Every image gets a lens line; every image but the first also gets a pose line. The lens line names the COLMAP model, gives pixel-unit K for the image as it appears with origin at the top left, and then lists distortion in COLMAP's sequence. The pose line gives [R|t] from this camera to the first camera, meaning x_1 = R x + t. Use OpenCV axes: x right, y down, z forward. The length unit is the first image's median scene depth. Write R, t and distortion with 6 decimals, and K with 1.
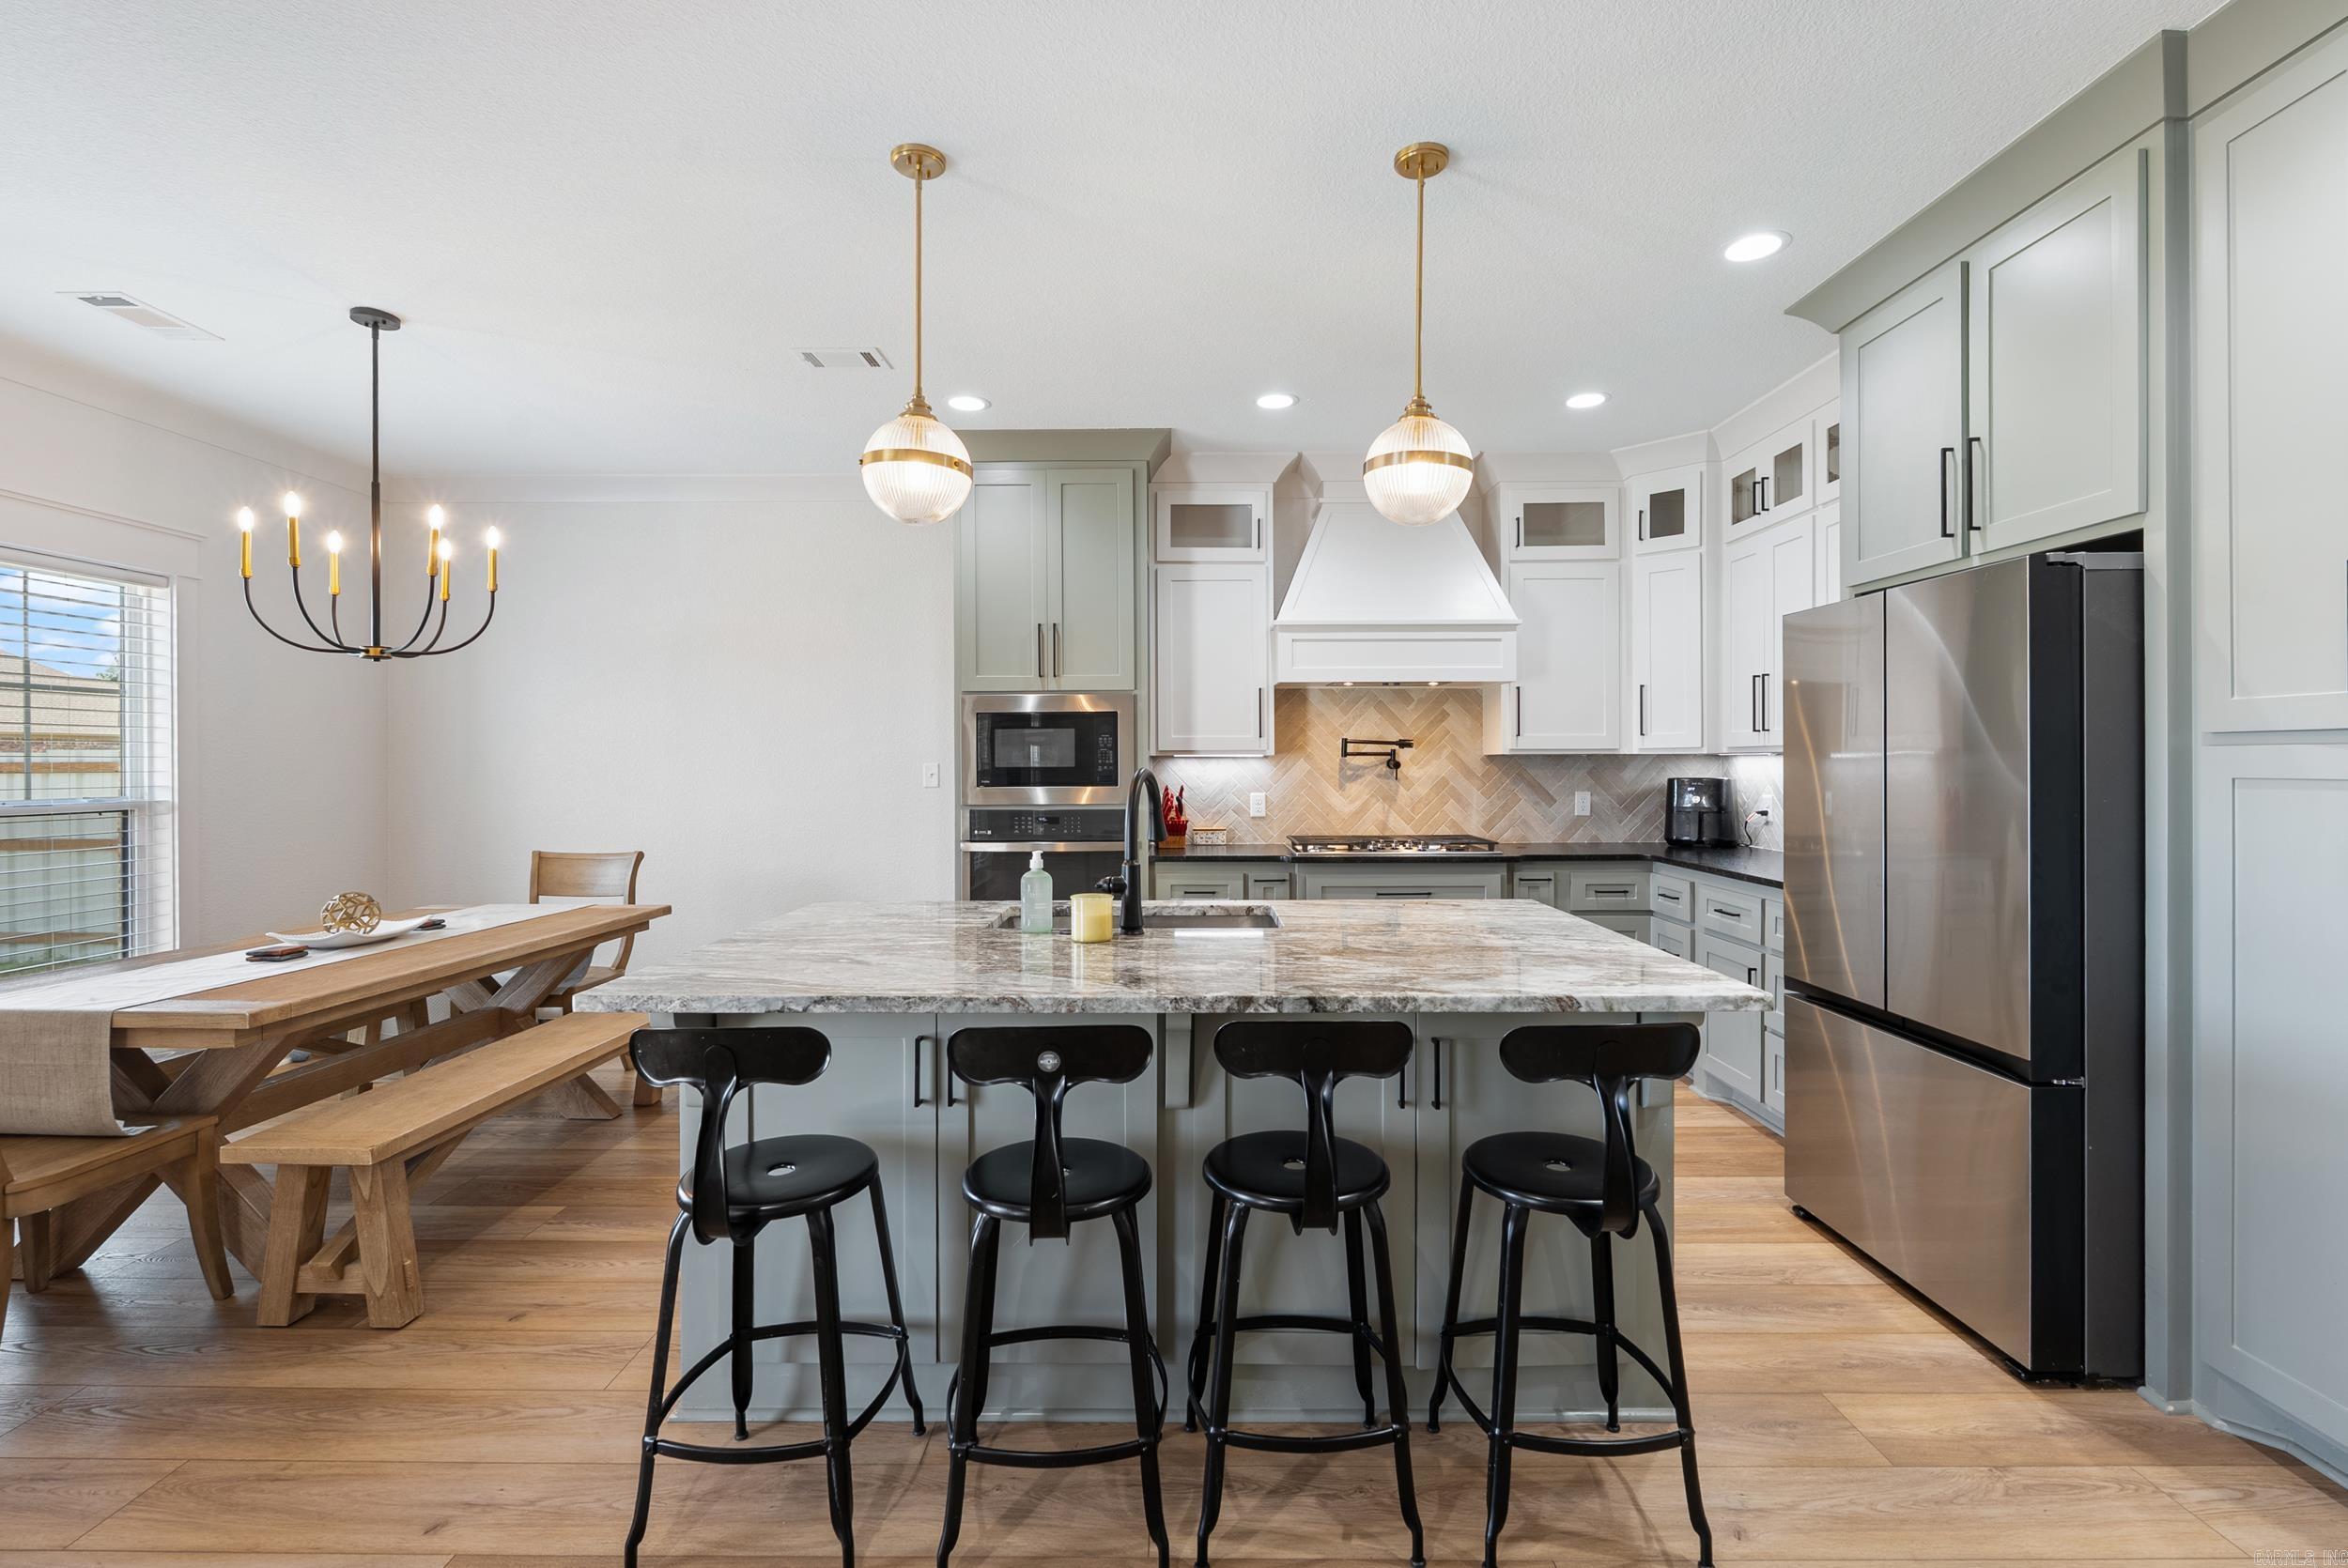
lens RADIAL K [[1039.0, 0, 1174.6], [0, 1039.0, 761.3], [0, 0, 1]] dist [-0.006969, 0.001955]
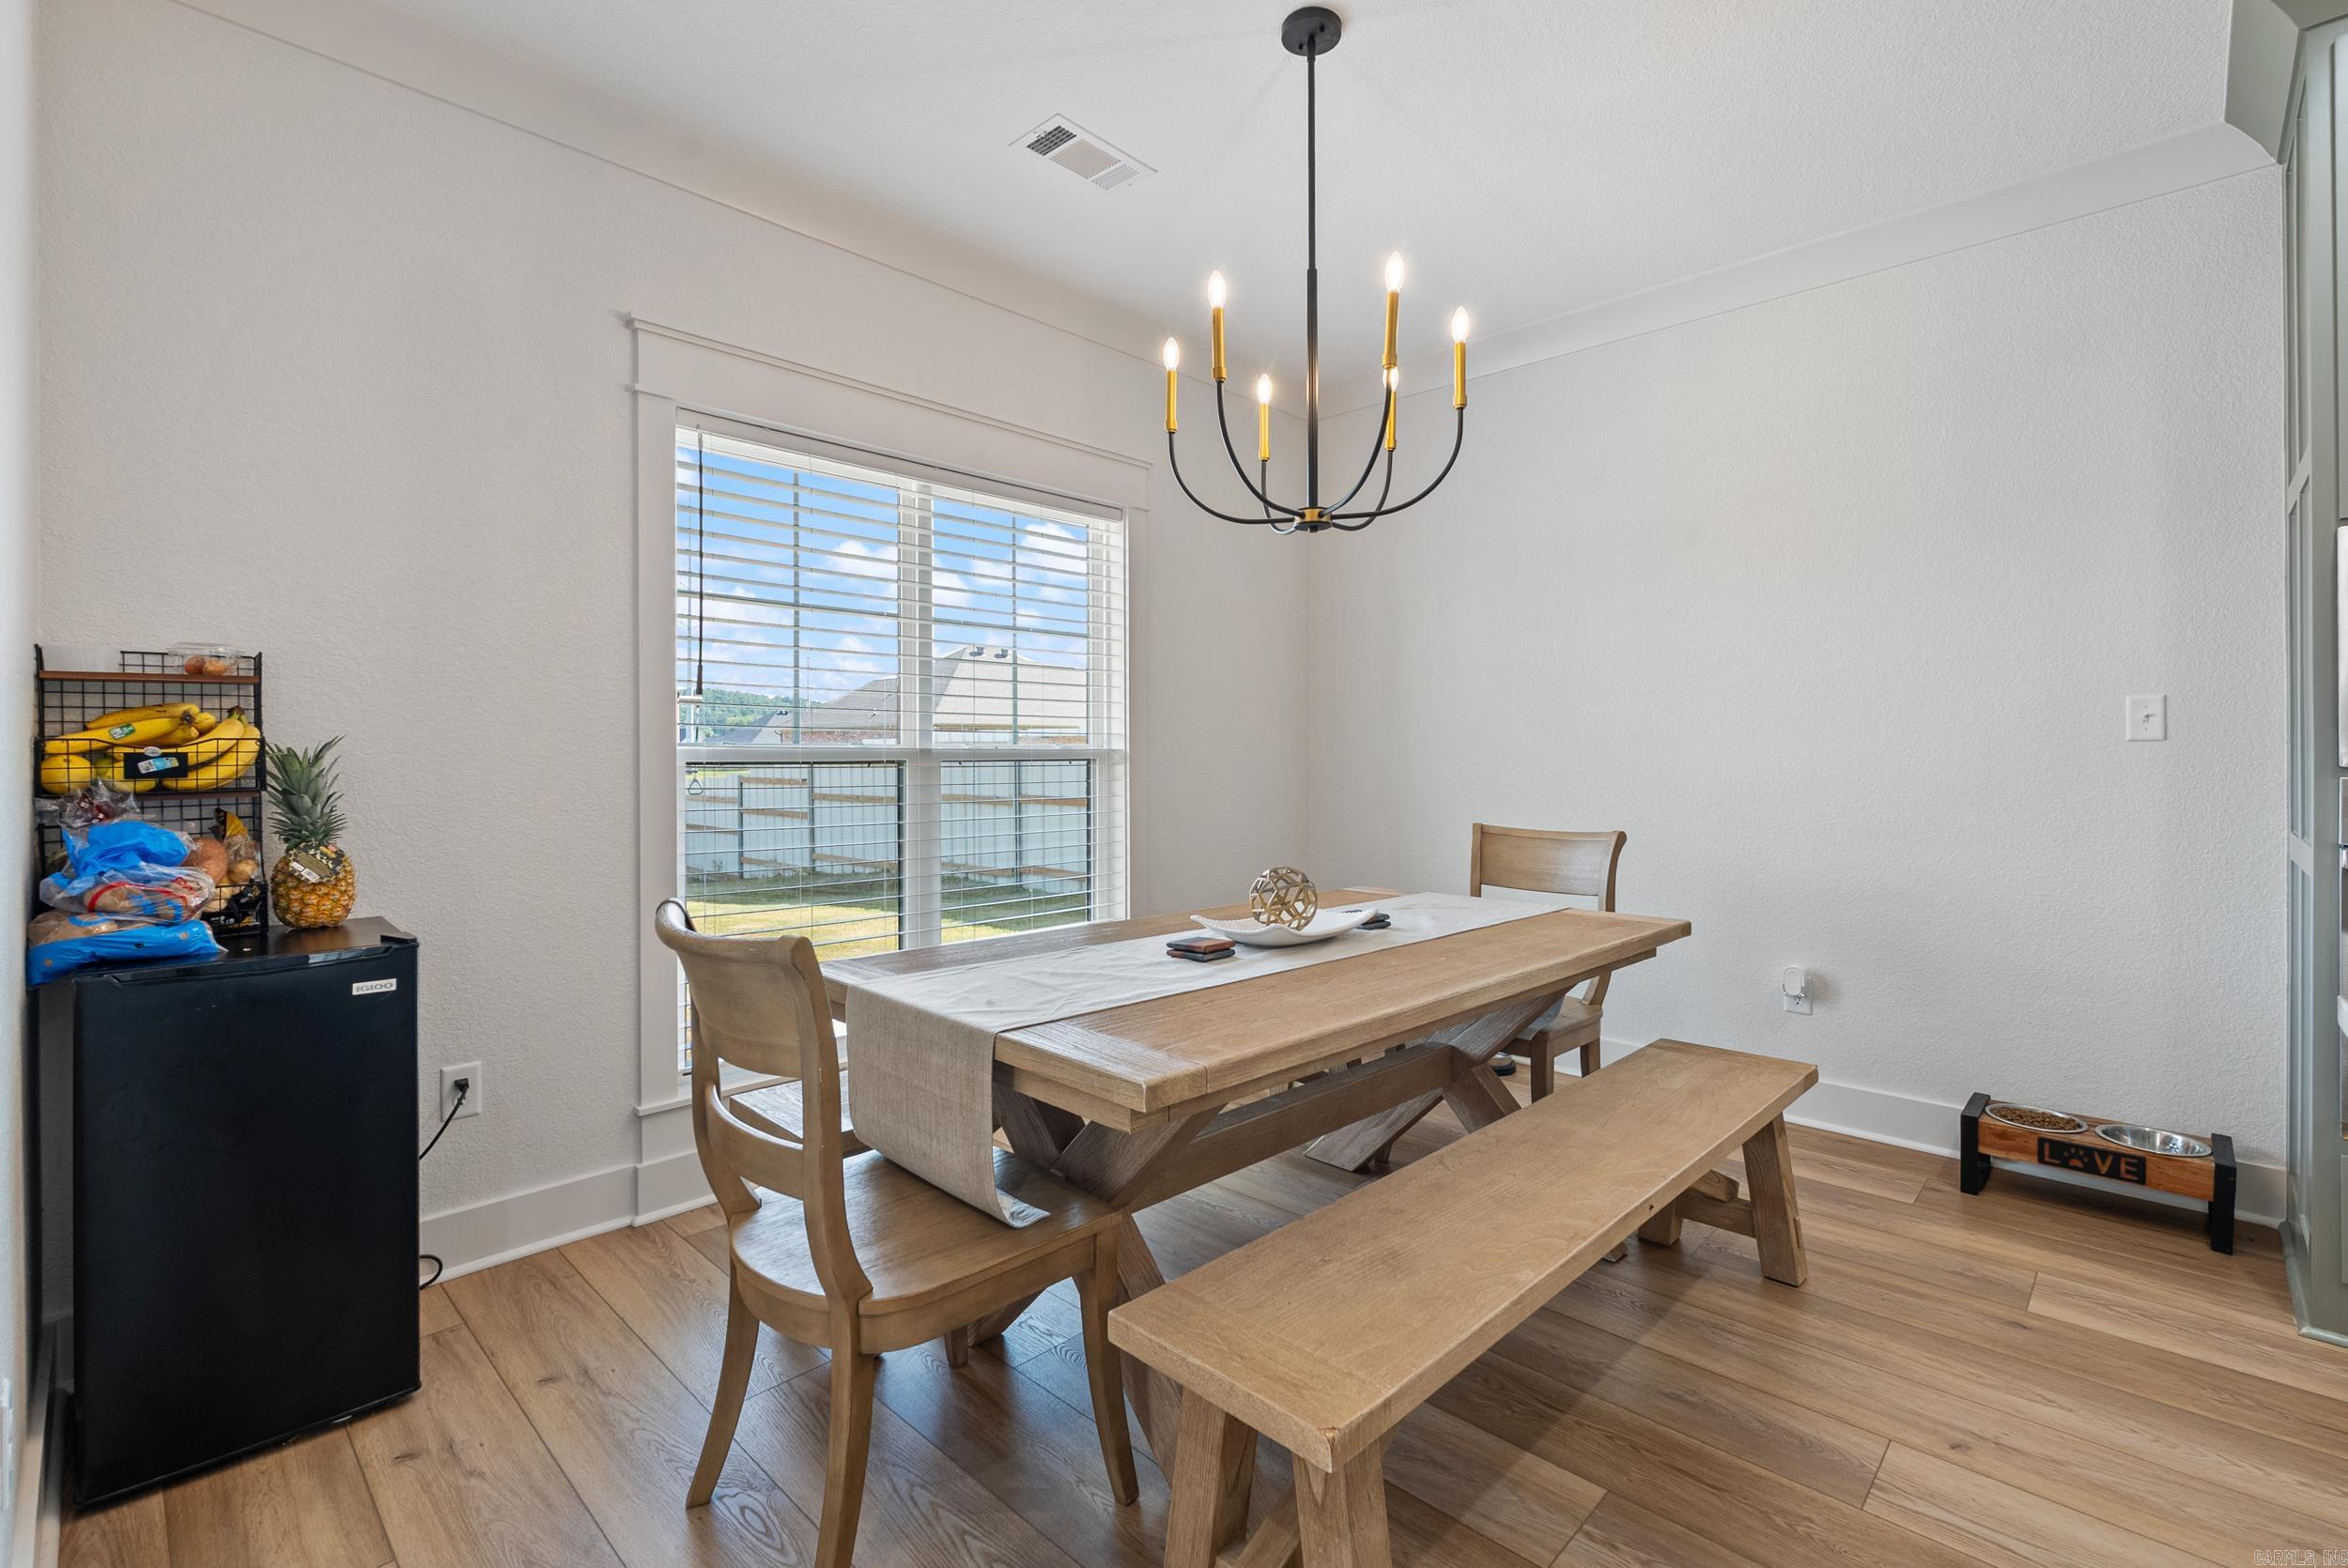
lens RADIAL K [[1039.0, 0, 1175.5], [0, 1039.0, 753.6], [0, 0, 1]] dist [-0.006969, 0.001955]
pose [[0.723950, 0.003029, -0.689845, -0.265329], [-0.001056, 0.999994, 0.003282, 0.034911], [0.689851, -0.001647, 0.723949, 0.322245]]
